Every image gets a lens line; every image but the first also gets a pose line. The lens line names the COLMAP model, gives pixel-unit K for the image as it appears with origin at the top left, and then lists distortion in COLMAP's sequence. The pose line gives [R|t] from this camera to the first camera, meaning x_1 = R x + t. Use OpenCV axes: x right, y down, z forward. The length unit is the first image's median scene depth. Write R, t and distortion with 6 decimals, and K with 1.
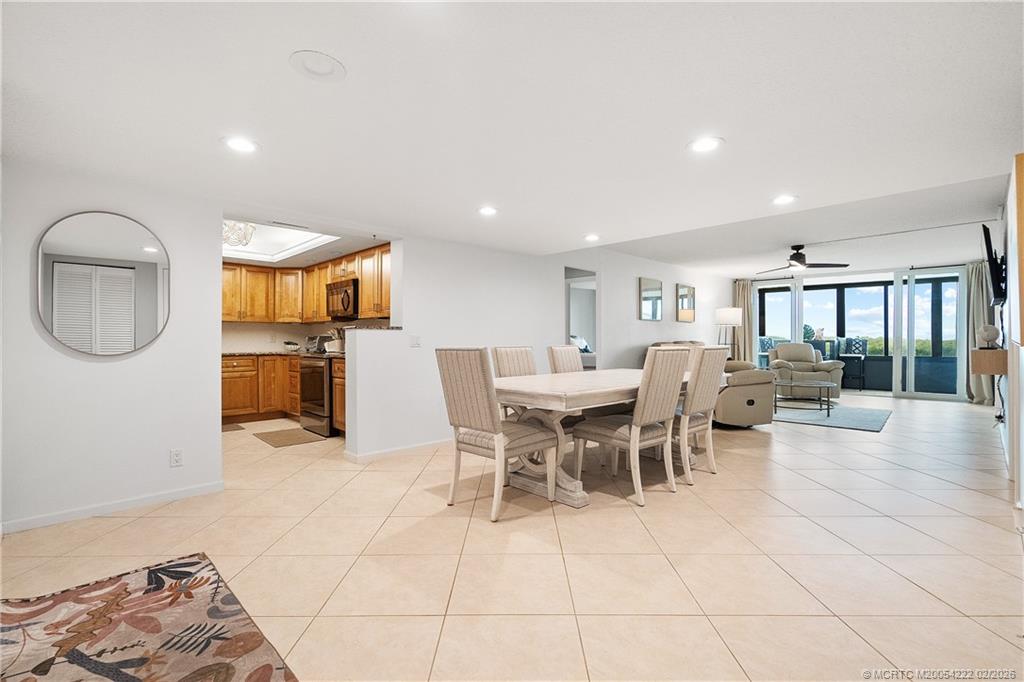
lens RADIAL K [[464.6, 0, 511.2], [0, 464.6, 338.8], [0, 0, 1]] dist [-0.004191, -0.000397]
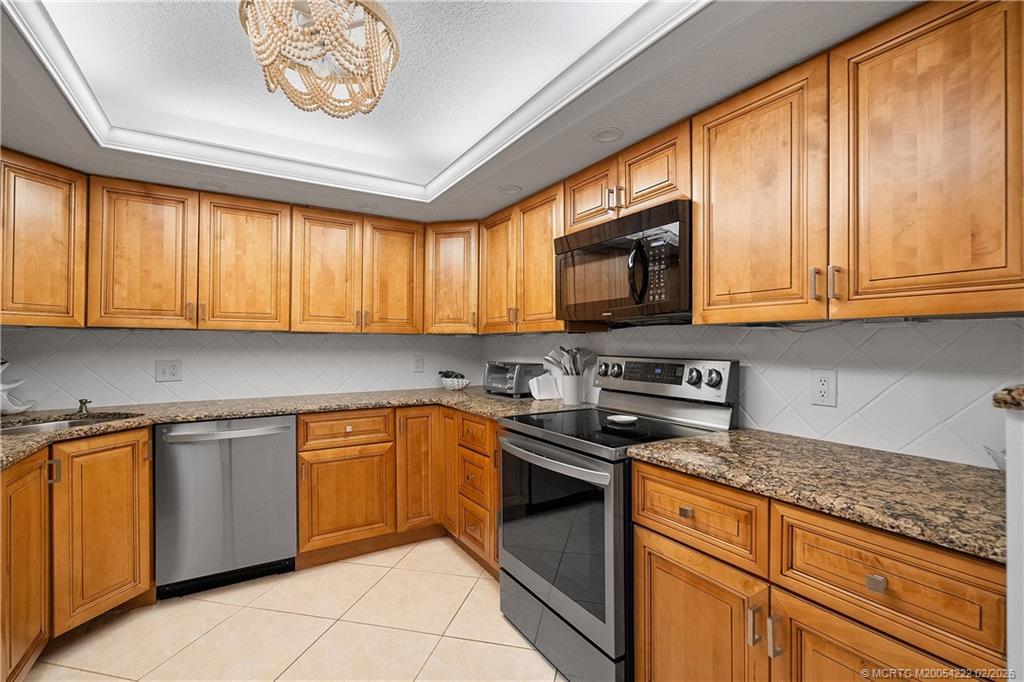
lens RADIAL K [[464.6, 0, 507.7], [0, 464.6, 340.5], [0, 0, 1]] dist [-0.004191, -0.000397]
pose [[0.973168, -0.001307, -0.230092, -0.322390], [-0.000803, 0.999958, -0.009077, -0.024890], [0.230094, 0.009018, 0.973127, 0.562335]]
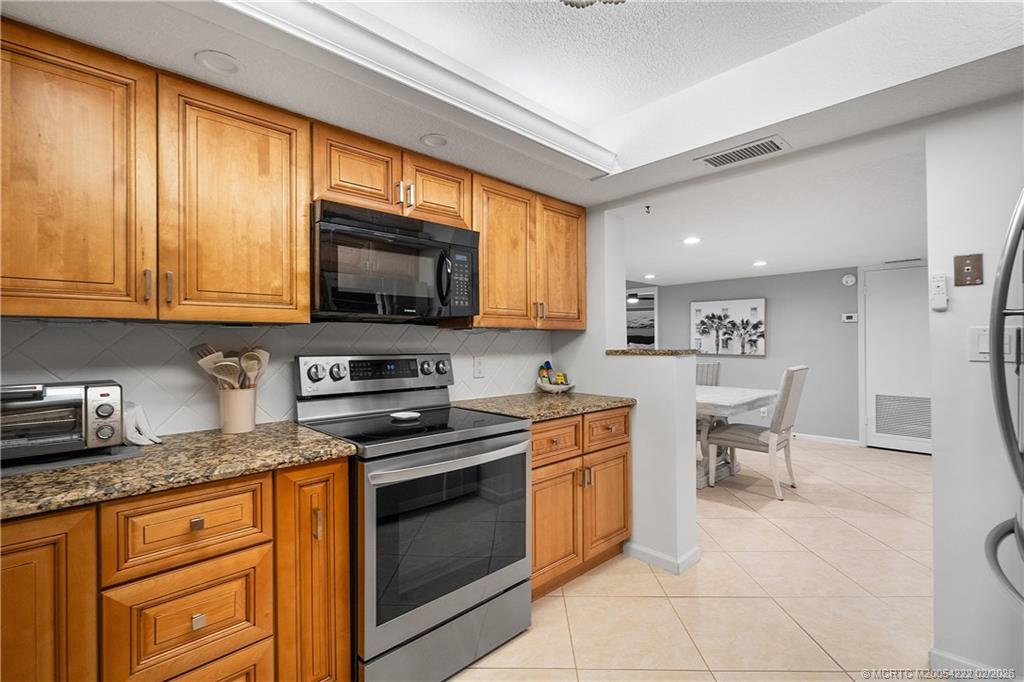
lens RADIAL K [[464.6, 0, 506.2], [0, 464.6, 344.0], [0, 0, 1]] dist [-0.004191, -0.000397]
pose [[0.012663, 0.005827, 0.999903, -0.636200], [0.014720, 0.999874, -0.006014, -0.020430], [-0.999811, 0.014795, 0.012575, 0.814072]]
